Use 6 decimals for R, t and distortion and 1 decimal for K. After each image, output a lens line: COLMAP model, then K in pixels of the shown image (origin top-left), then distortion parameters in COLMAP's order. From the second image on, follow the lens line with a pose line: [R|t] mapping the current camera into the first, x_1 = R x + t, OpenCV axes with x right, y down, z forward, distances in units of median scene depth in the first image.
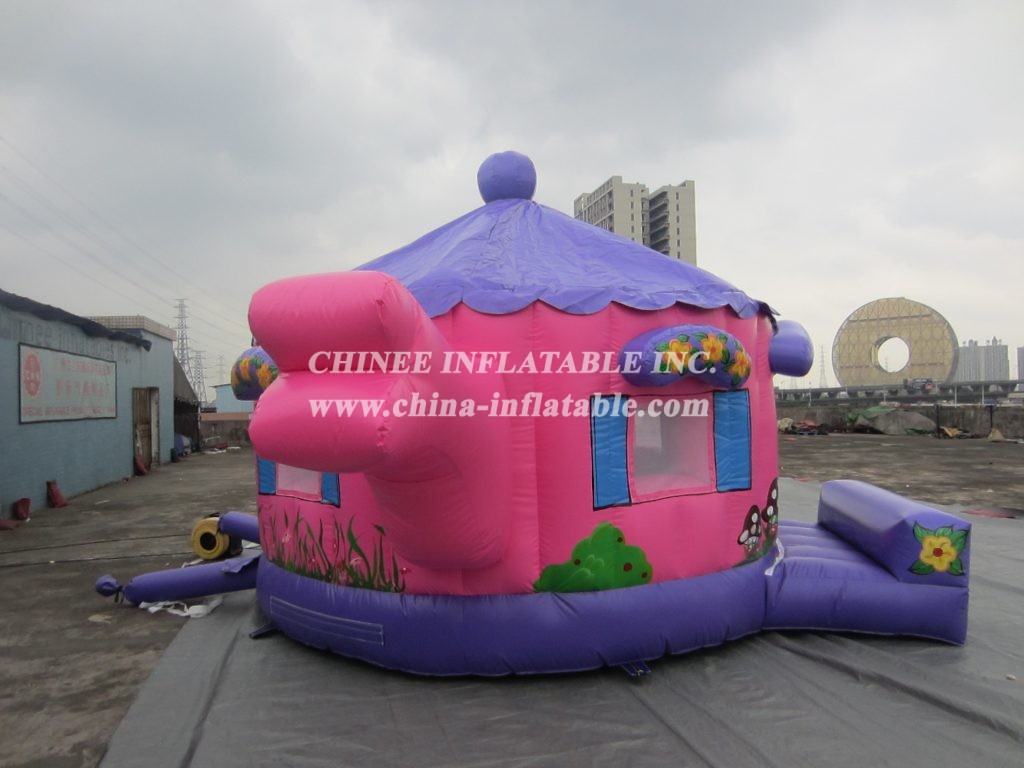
lens RADIAL K [[726.8, 0, 513.1], [0, 726.8, 385.4], [0, 0, 1]] dist [-0.009001, 0.006868]
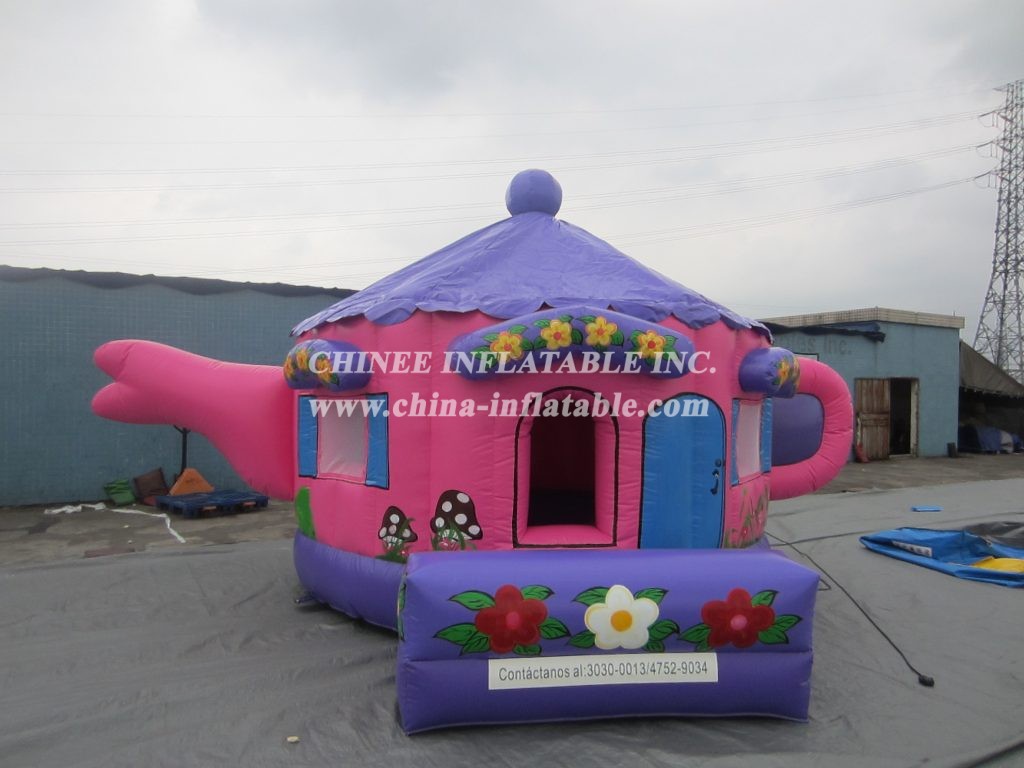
lens RADIAL K [[726.8, 0, 510.6], [0, 726.8, 384.2], [0, 0, 1]] dist [-0.009001, 0.006868]
pose [[0.305947, 0.021537, -0.951805, 1.146186], [-0.005972, 0.999768, 0.020702, -0.025642], [0.952030, -0.000650, 0.306005, 0.711105]]
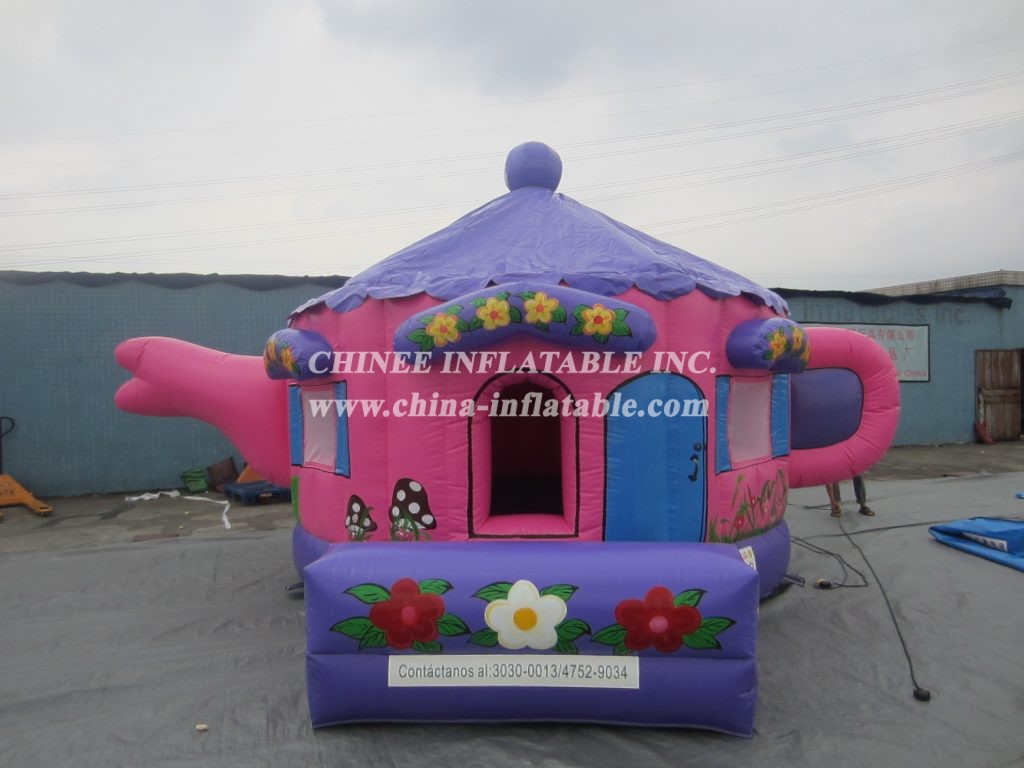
lens RADIAL K [[726.8, 0, 514.8], [0, 726.8, 386.6], [0, 0, 1]] dist [-0.009001, 0.006868]
pose [[0.144601, 0.037237, -0.988789, 1.149643], [0.026935, 0.998773, 0.041552, -0.018976], [0.989123, -0.032642, 0.143421, 0.911518]]
